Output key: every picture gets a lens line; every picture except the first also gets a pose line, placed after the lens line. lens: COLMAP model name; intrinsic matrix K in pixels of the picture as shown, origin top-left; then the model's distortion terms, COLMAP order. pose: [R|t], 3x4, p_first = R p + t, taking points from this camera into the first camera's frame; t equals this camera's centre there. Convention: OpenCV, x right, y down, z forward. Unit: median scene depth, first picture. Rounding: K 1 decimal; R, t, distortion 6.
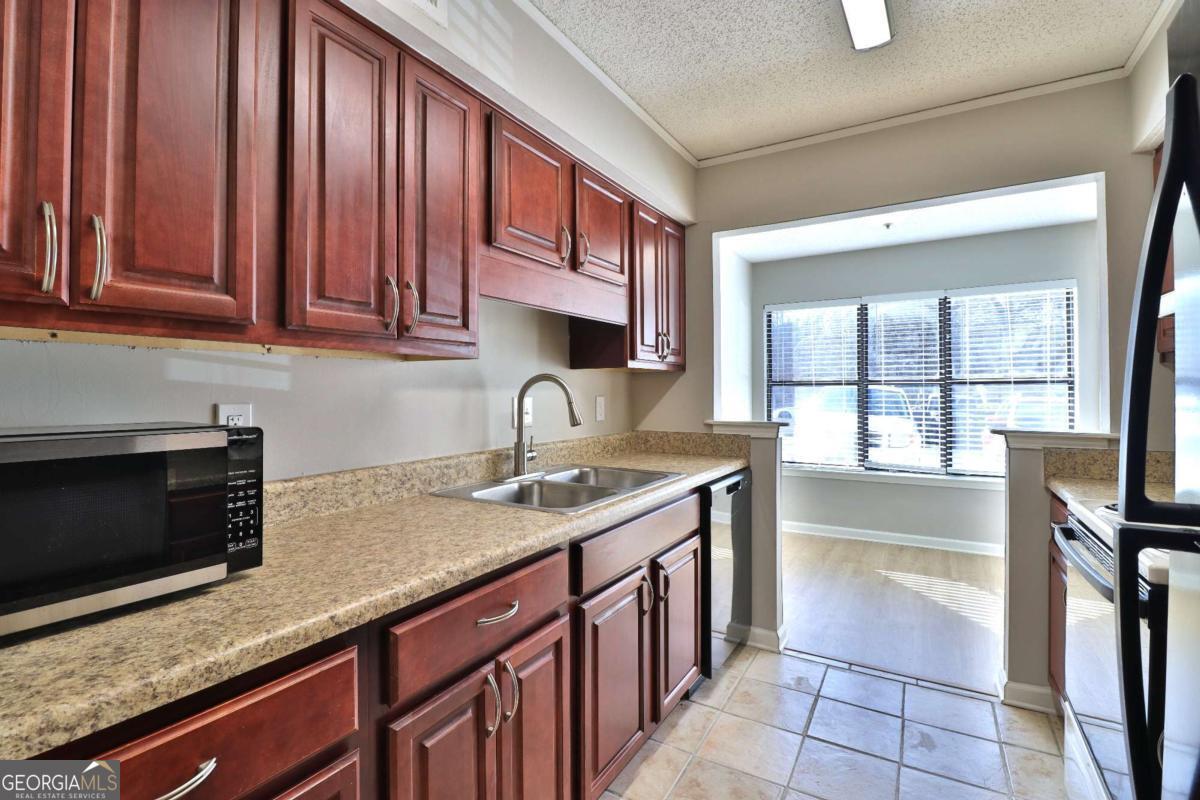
lens RADIAL K [[561.3, 0, 566.9], [0, 561.3, 389.0], [0, 0, 1]] dist [-0.009443, -0.005178]
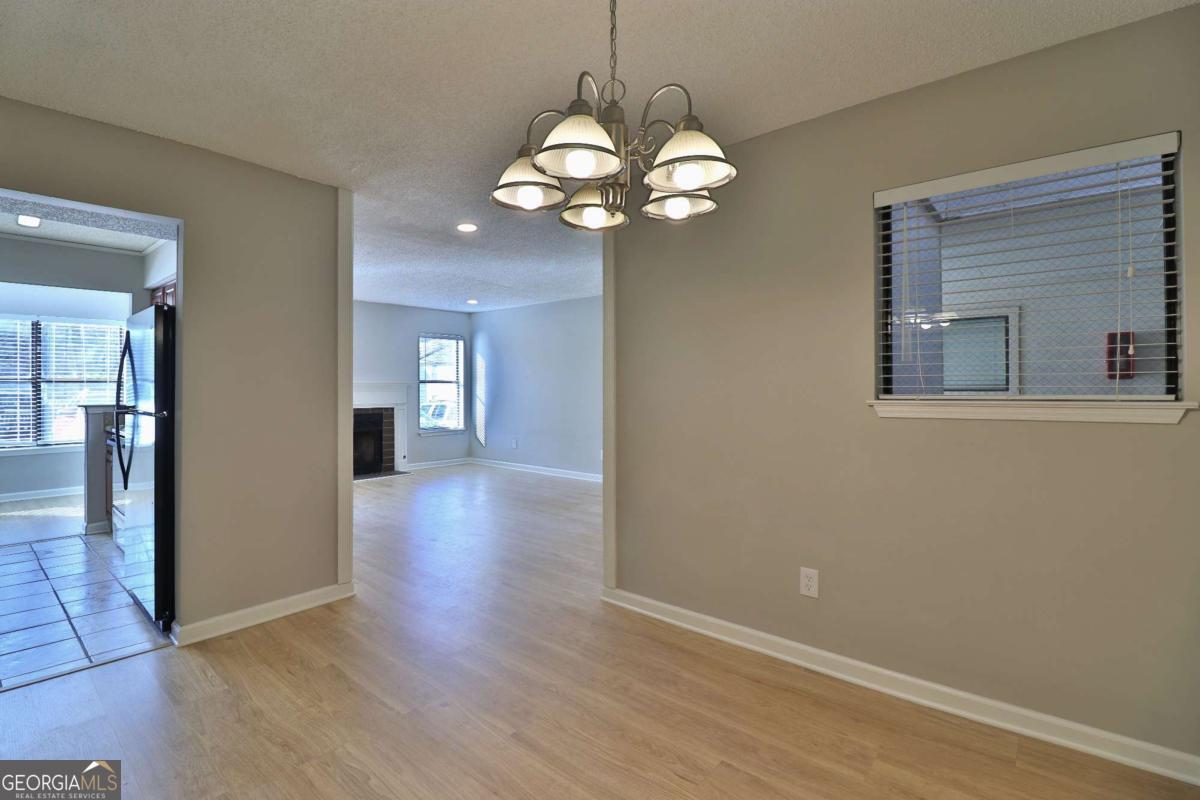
lens RADIAL K [[585.1, 0, 580.9], [0, 585.1, 384.8], [0, 0, 1]] dist [-0.009254, -0.001088]
pose [[0.180252, 0.006024, 0.983602, -0.560653], [-0.004329, 0.999976, -0.005331, -0.000104], [-0.983611, -0.003297, 0.180274, -0.672509]]
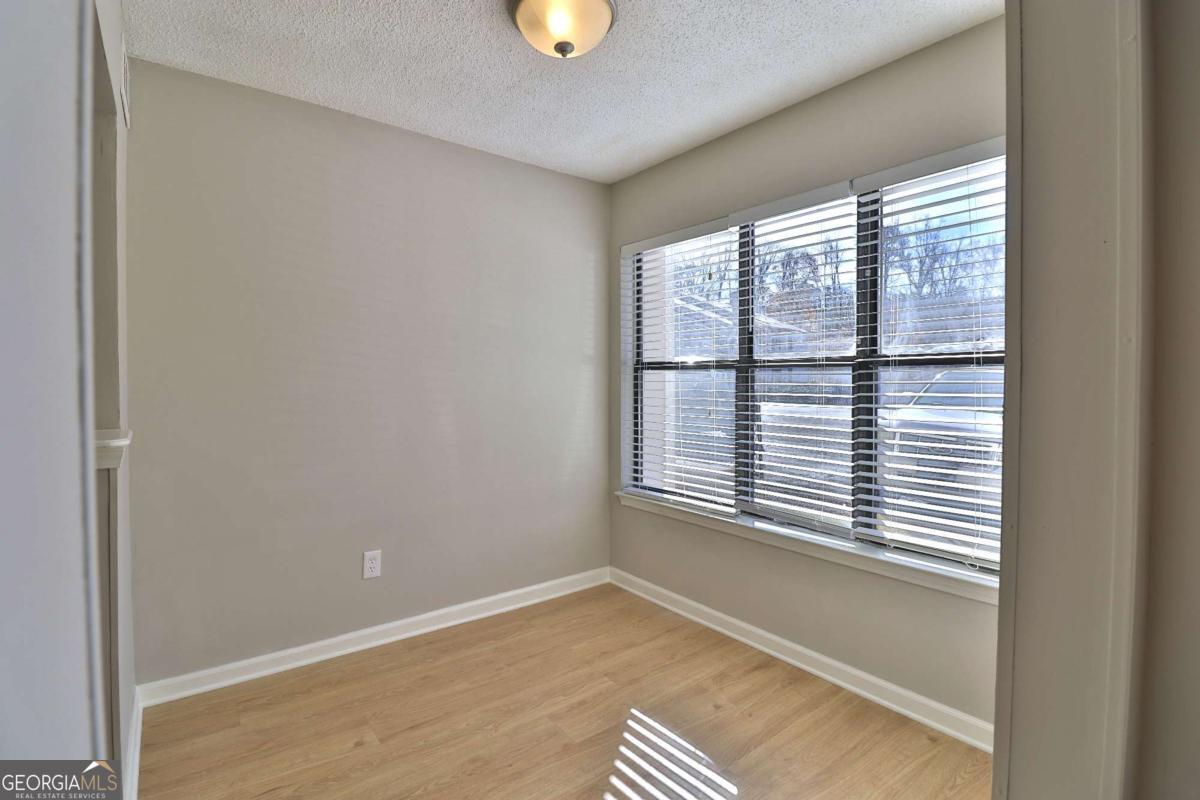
lens RADIAL K [[561.3, 0, 601.4], [0, 561.3, 389.3], [0, 0, 1]] dist [-0.009443, -0.005178]
pose [[0.931860, 0.009149, -0.362703, 0.702419], [-0.000301, 0.999701, 0.024443, 0.000683], [0.362818, -0.022668, 0.931584, 0.477204]]
